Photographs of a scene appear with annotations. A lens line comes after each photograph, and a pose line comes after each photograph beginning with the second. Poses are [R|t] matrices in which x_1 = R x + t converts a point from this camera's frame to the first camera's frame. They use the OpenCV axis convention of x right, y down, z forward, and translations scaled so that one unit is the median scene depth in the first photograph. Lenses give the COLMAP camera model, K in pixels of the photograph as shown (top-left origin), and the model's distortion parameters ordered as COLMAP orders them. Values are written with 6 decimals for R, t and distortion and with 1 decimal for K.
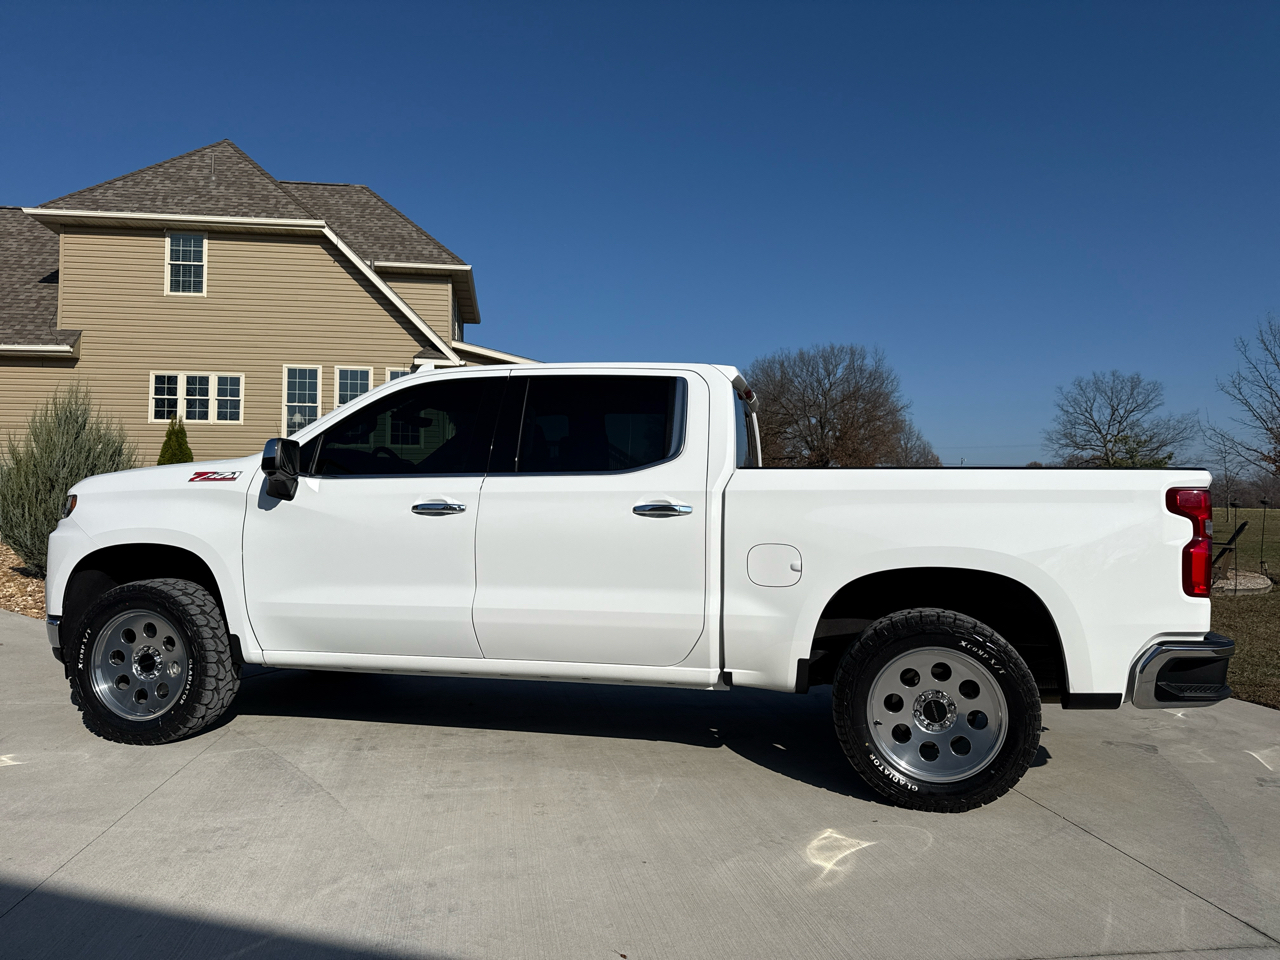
lens RADIAL K [[896.1, 0, 634.0], [0, 896.1, 480.6], [0, 0, 1]] dist [0.053242, -0.070288]
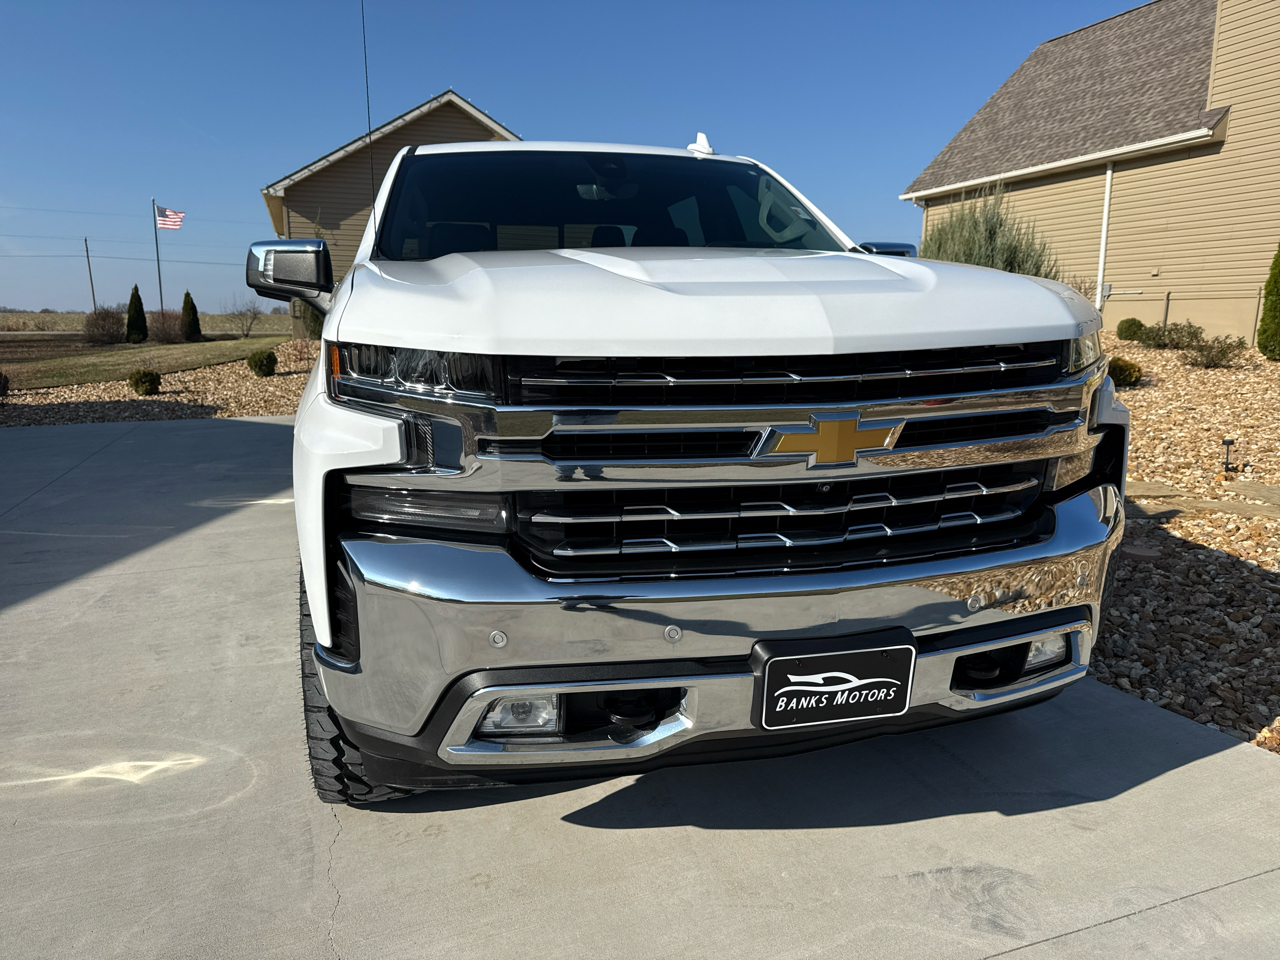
lens RADIAL K [[902.5, 0, 638.1], [0, 902.5, 481.1], [0, 0, 1]] dist [0.027186, -0.030616]
pose [[0.210775, 0.166818, -0.963195, 0.155233], [0.039651, 0.983061, 0.178935, 0.006994], [0.976730, -0.075907, 0.200590, 0.256640]]
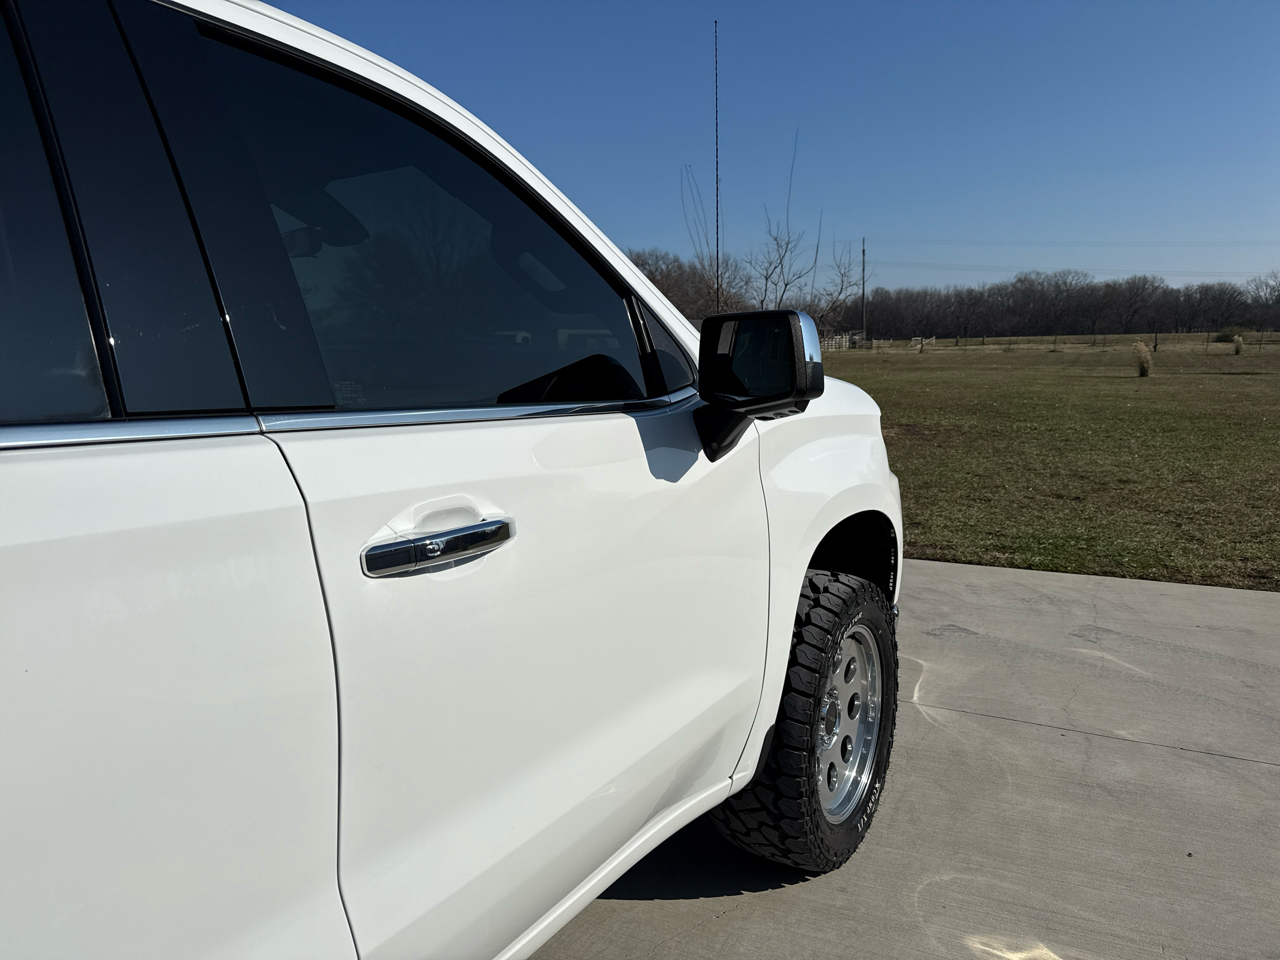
lens RADIAL K [[889.2, 0, 639.5], [0, 889.2, 480.3], [0, 0, 1]] dist [0.101426, -0.144022]
pose [[0.578506, -0.139576, 0.803648, -0.101253], [-0.000456, 0.985195, 0.171435, -0.007841], [-0.815678, -0.099542, 0.569878, 0.188493]]
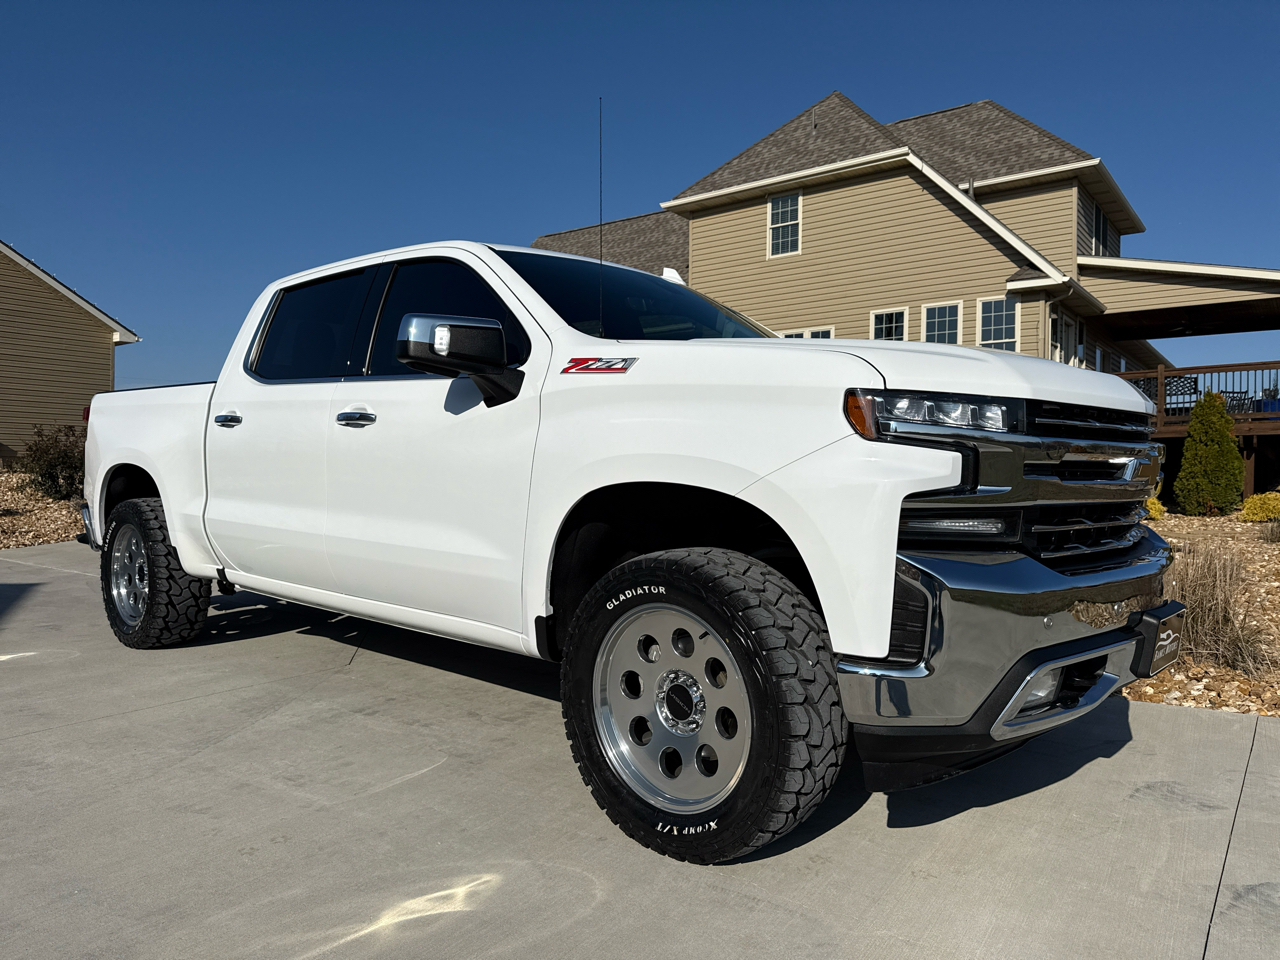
lens RADIAL K [[889.6, 0, 635.7], [0, 889.6, 489.0], [0, 0, 1]] dist [0.086052, -0.150555]
pose [[0.710017, 0.010859, -0.704101, 0.110490], [0.025239, 0.998846, 0.040856, 0.015561], [0.703732, -0.046779, 0.708924, 0.144194]]
